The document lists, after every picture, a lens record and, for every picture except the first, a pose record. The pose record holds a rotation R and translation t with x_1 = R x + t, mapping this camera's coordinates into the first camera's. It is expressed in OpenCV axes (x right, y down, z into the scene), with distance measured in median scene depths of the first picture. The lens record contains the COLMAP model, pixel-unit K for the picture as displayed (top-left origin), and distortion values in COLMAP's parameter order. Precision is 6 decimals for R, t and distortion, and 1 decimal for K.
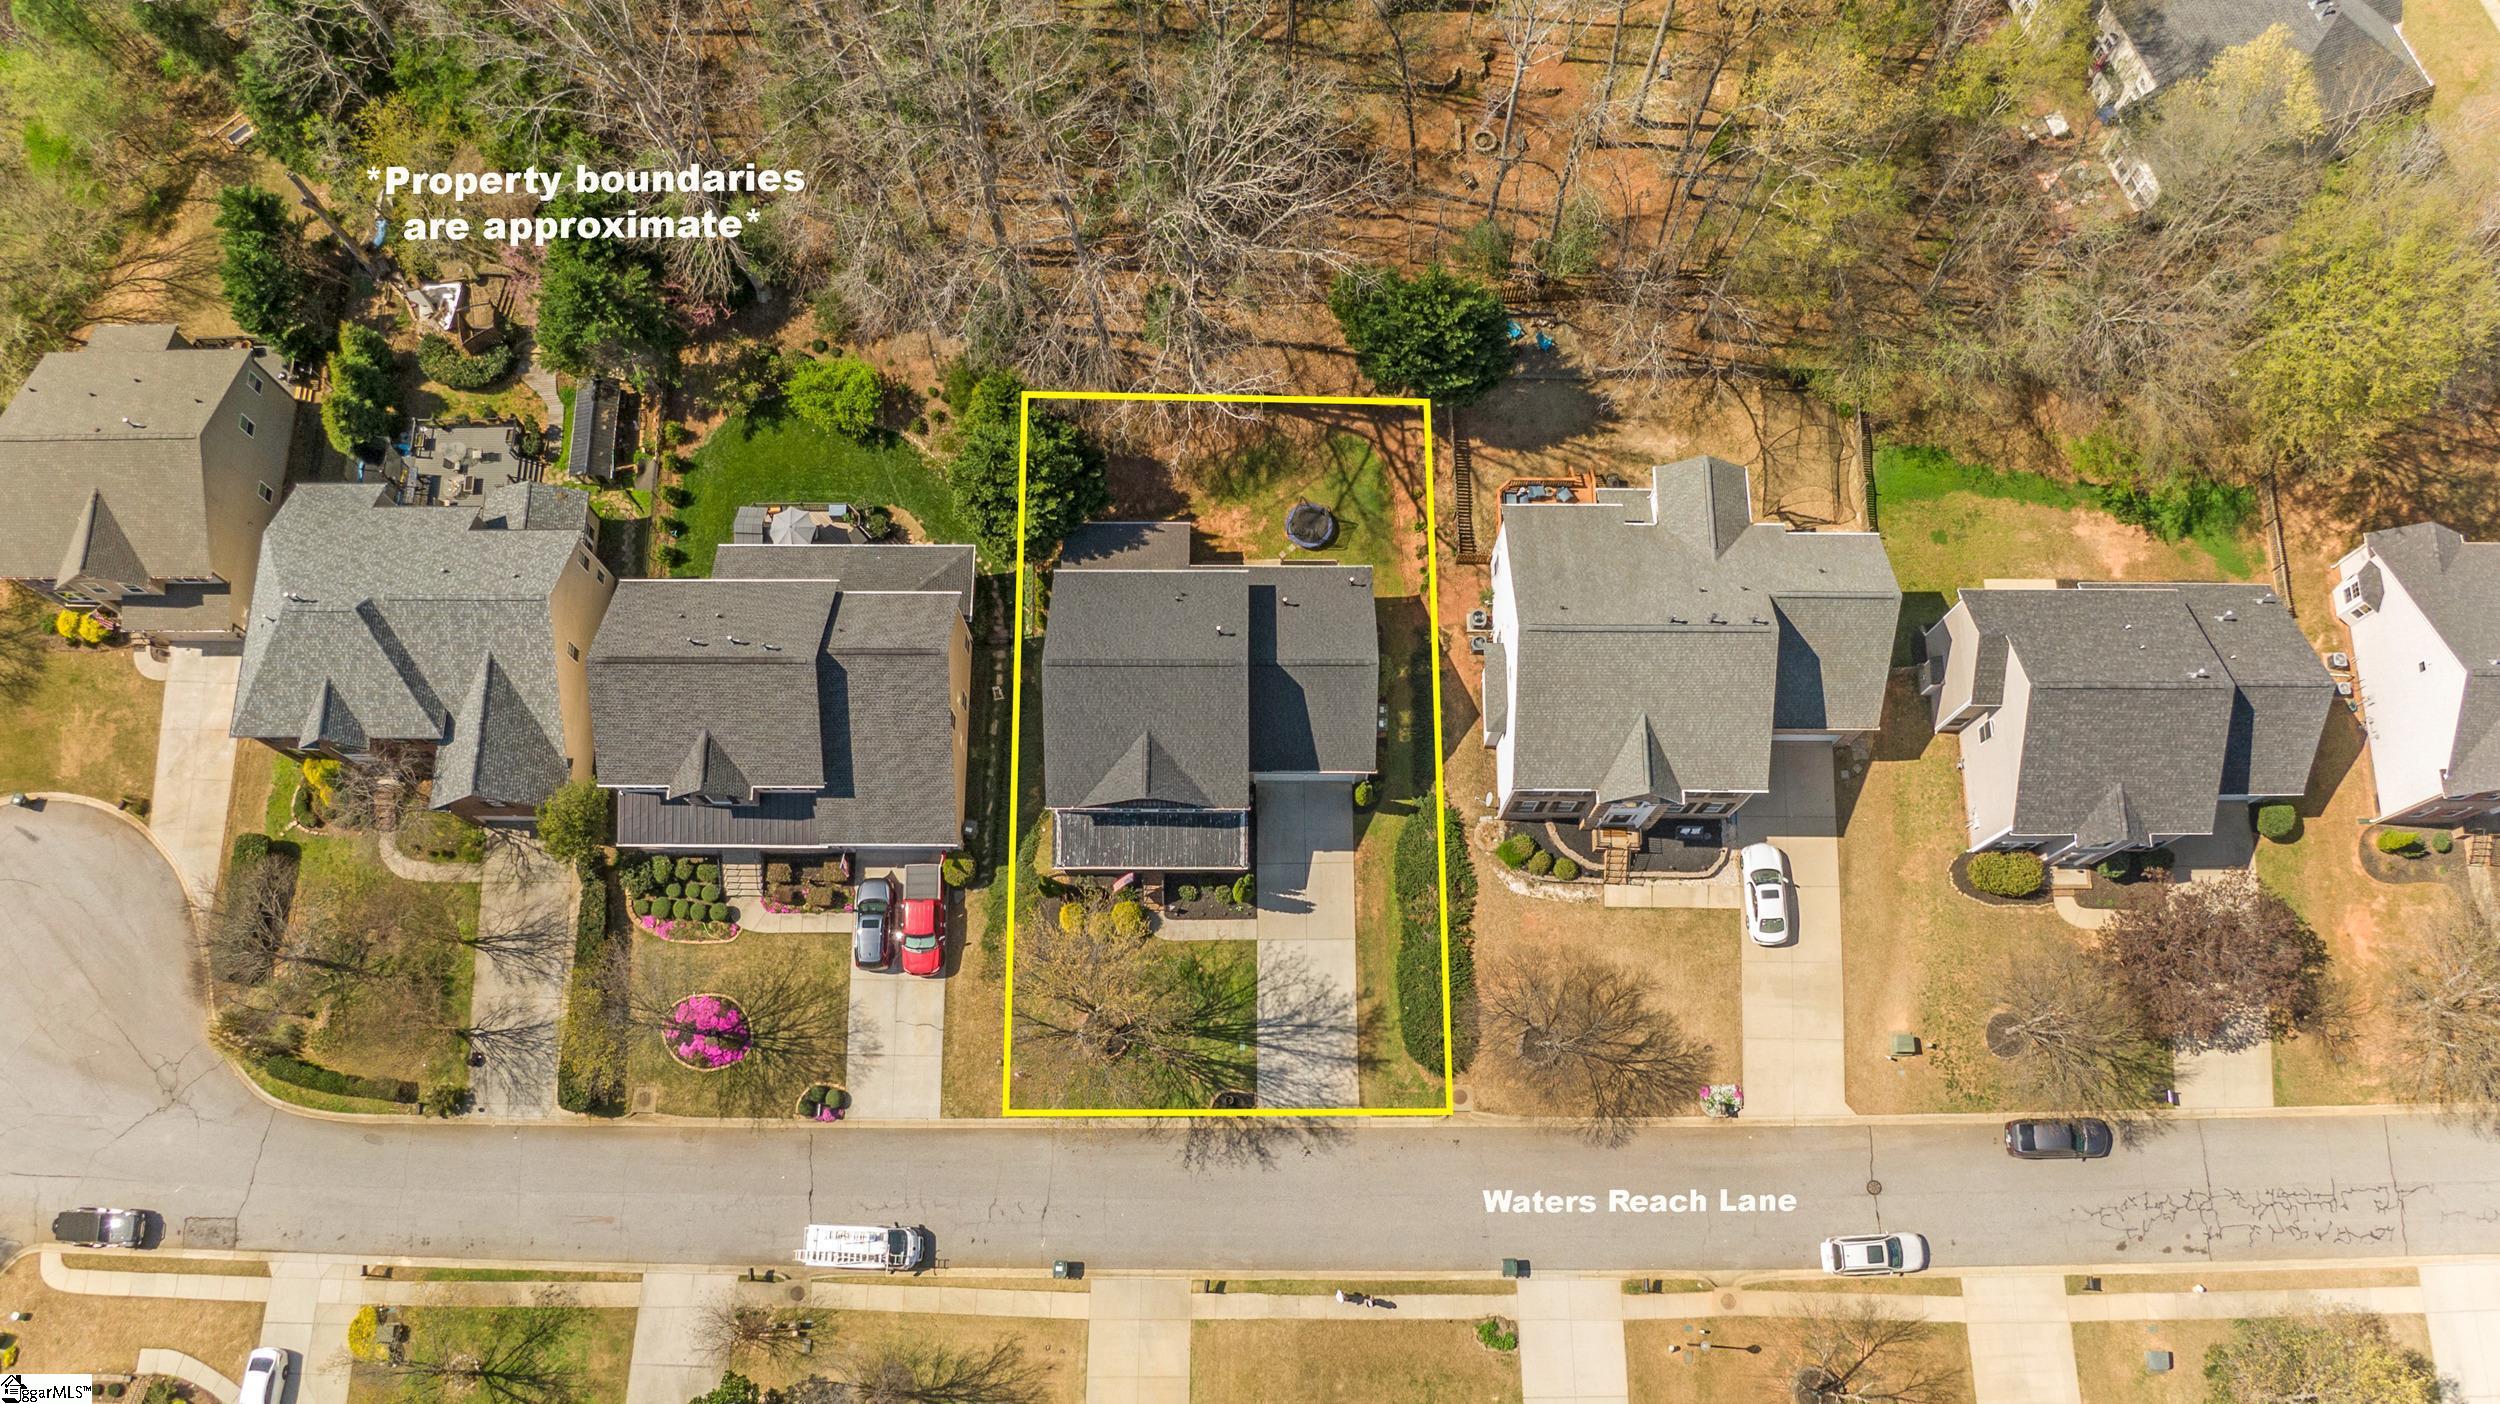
lens RADIAL K [[1808.0, 0, 1250.0], [0, 1808.0, 702.0], [0, 0, 1]] dist [0.017715, -0.108850]
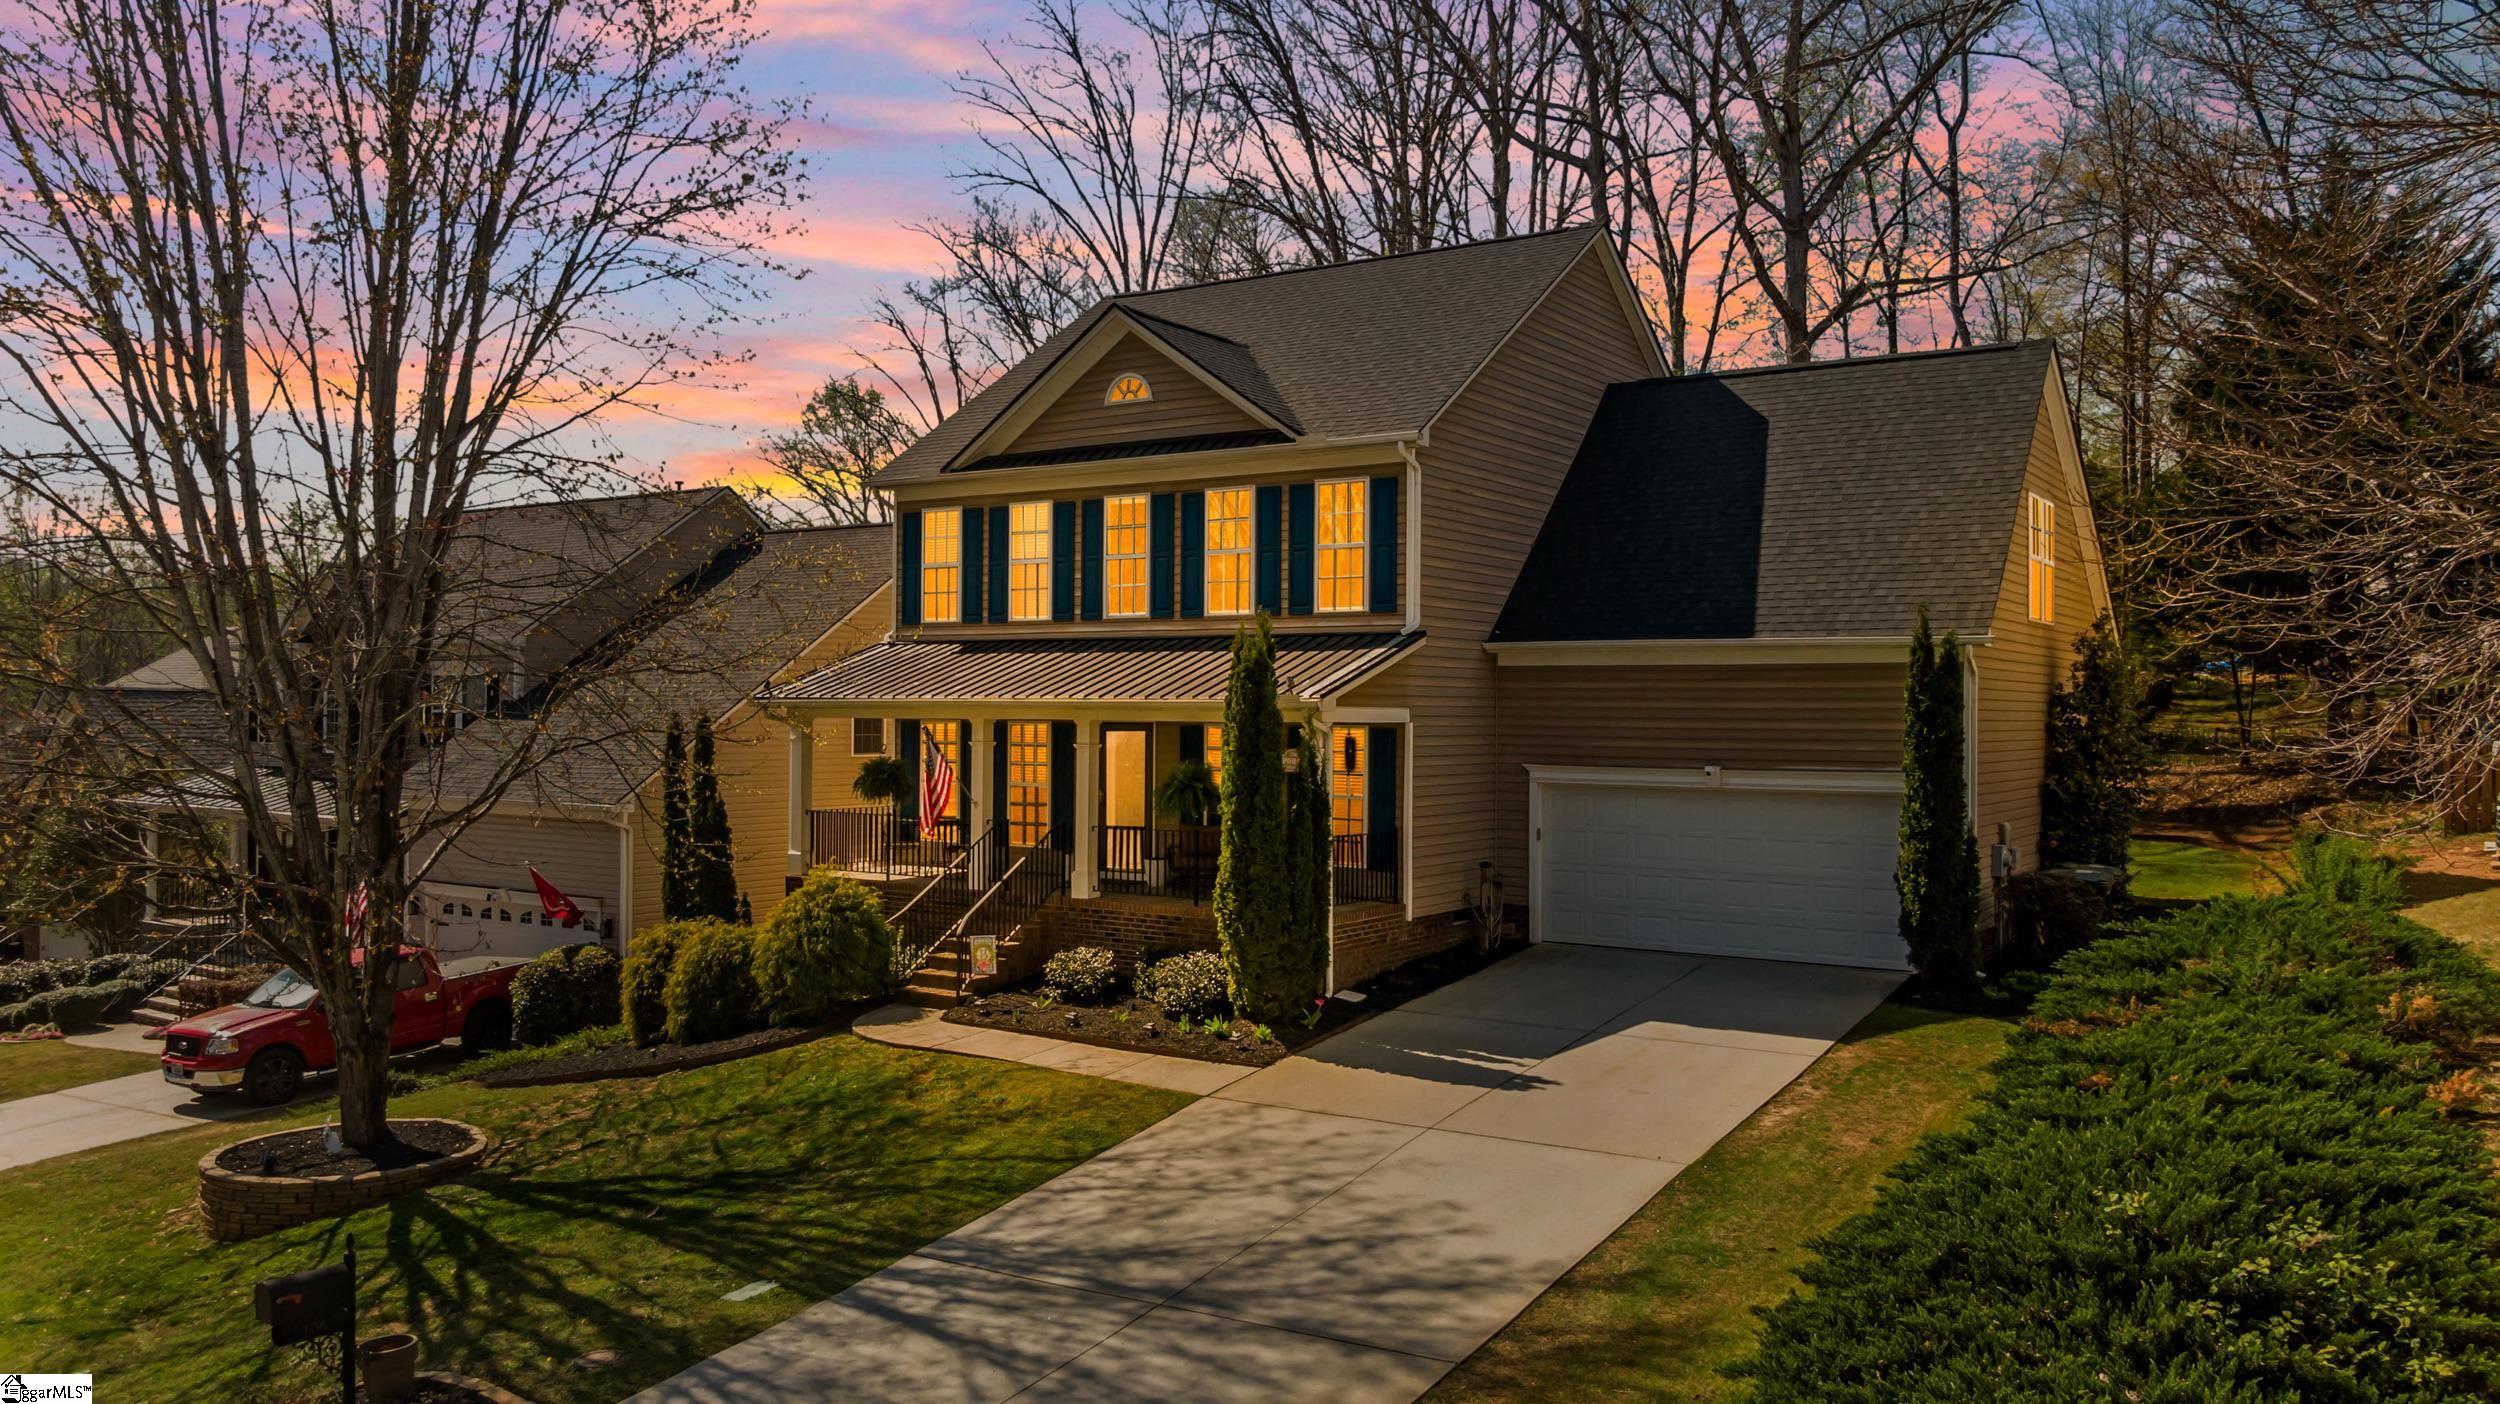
lens RADIAL K [[1808.0, 0, 1250.0], [0, 1808.0, 702.0], [0, 0, 1]] dist [0.017715, -0.108850]
pose [[0.843477, 0.036620, -0.535916, 0.117169], [-0.527049, 0.249127, -0.812499, 0.285747], [0.103757, 0.967778, 0.229434, 0.922755]]
